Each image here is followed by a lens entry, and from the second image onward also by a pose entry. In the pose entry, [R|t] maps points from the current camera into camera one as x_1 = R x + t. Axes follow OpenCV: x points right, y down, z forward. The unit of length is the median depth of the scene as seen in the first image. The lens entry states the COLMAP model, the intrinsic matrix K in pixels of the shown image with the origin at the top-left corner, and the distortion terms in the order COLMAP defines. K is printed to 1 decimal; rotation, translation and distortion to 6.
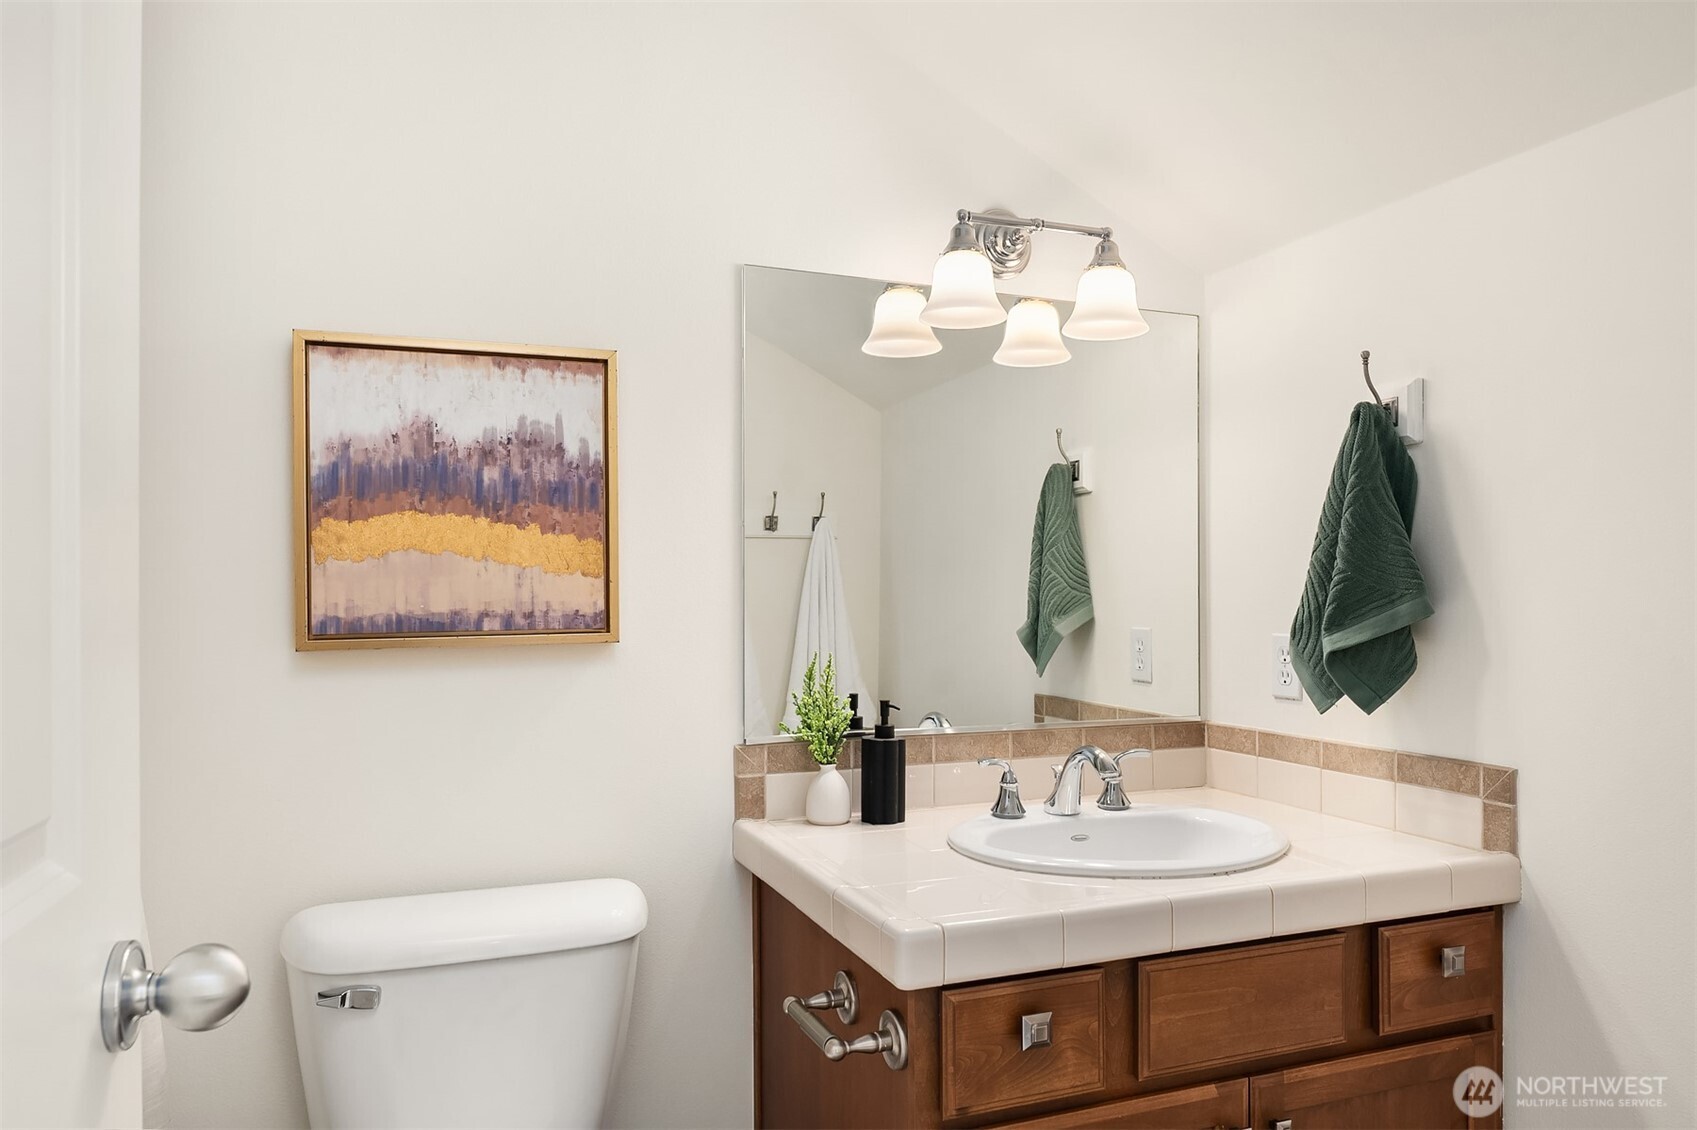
lens RADIAL K [[1087.5, 0, 849.2], [0, 1087.5, 569.4], [0, 0, 1]] dist [0.001999, -0.001905]
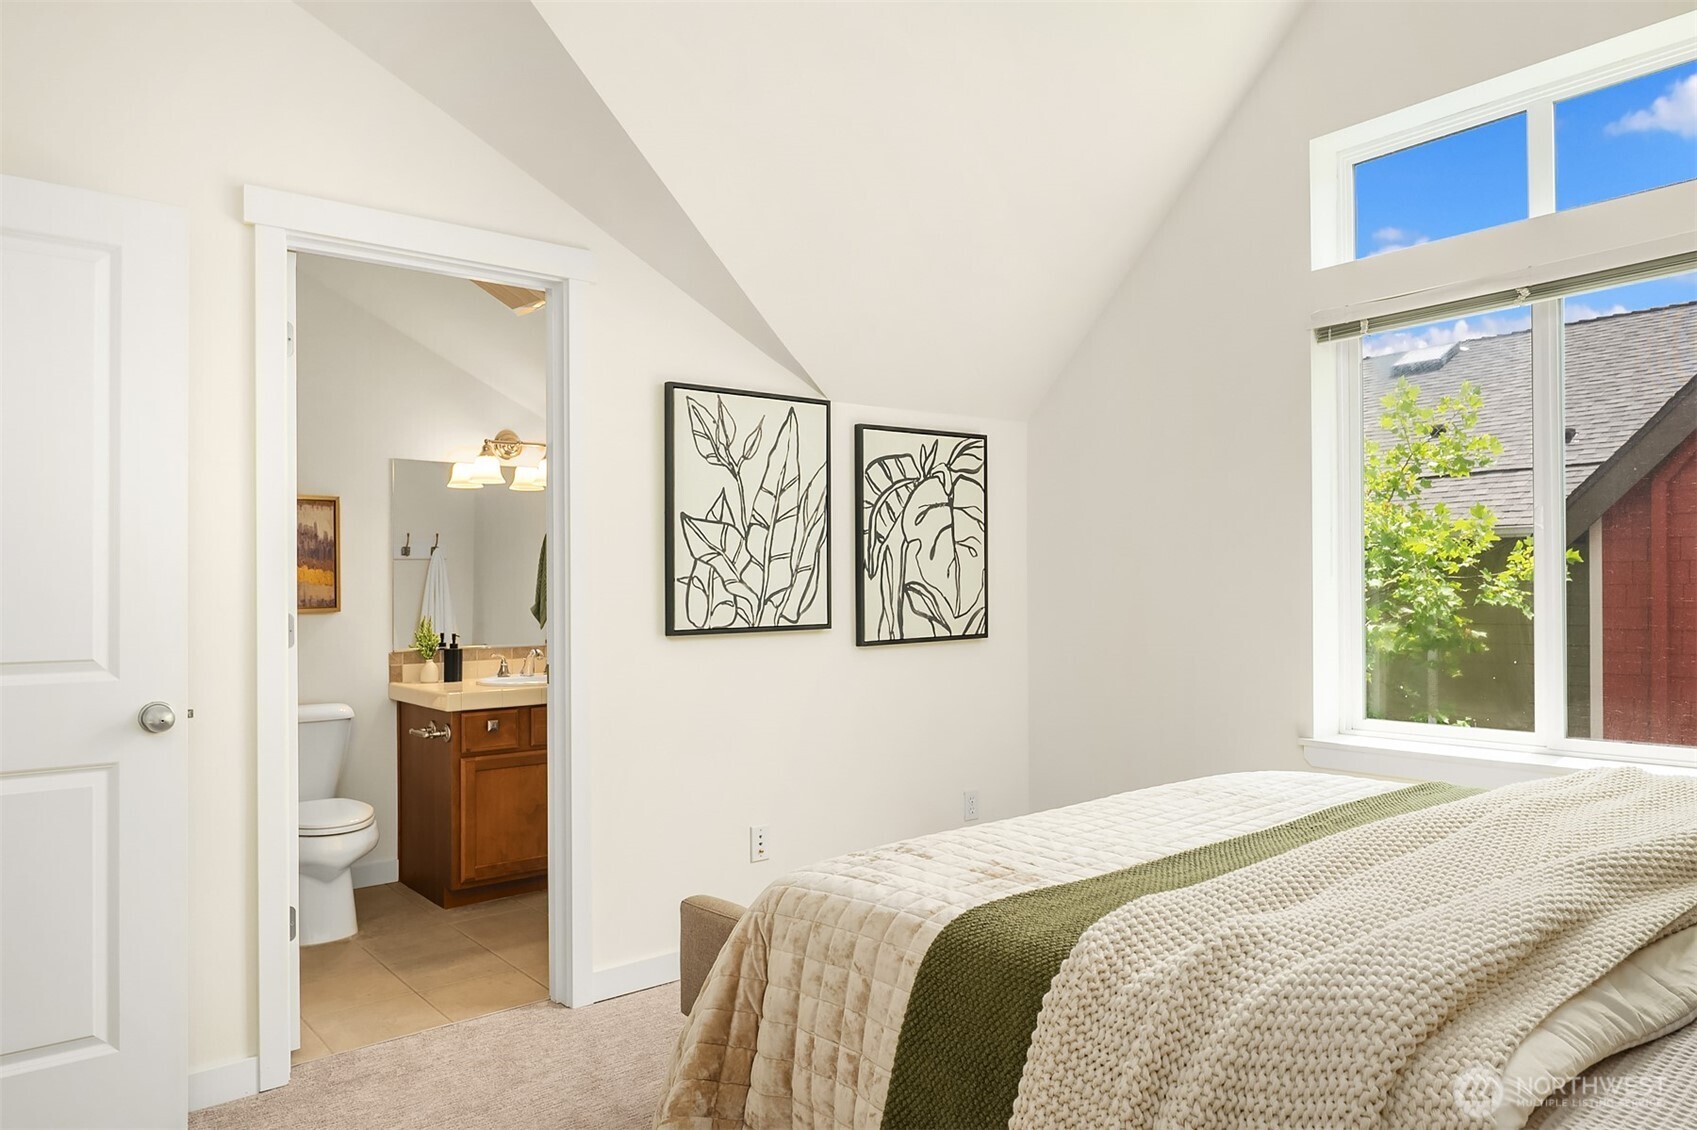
lens RADIAL K [[1087.5, 0, 852.1], [0, 1087.5, 566.1], [0, 0, 1]] dist [0.001999, -0.001905]
pose [[0.951024, -0.001339, 0.309115, 0.132026], [0.000272, 0.999994, 0.003497, -0.044510], [-0.309118, -0.003241, 0.951018, -1.687976]]
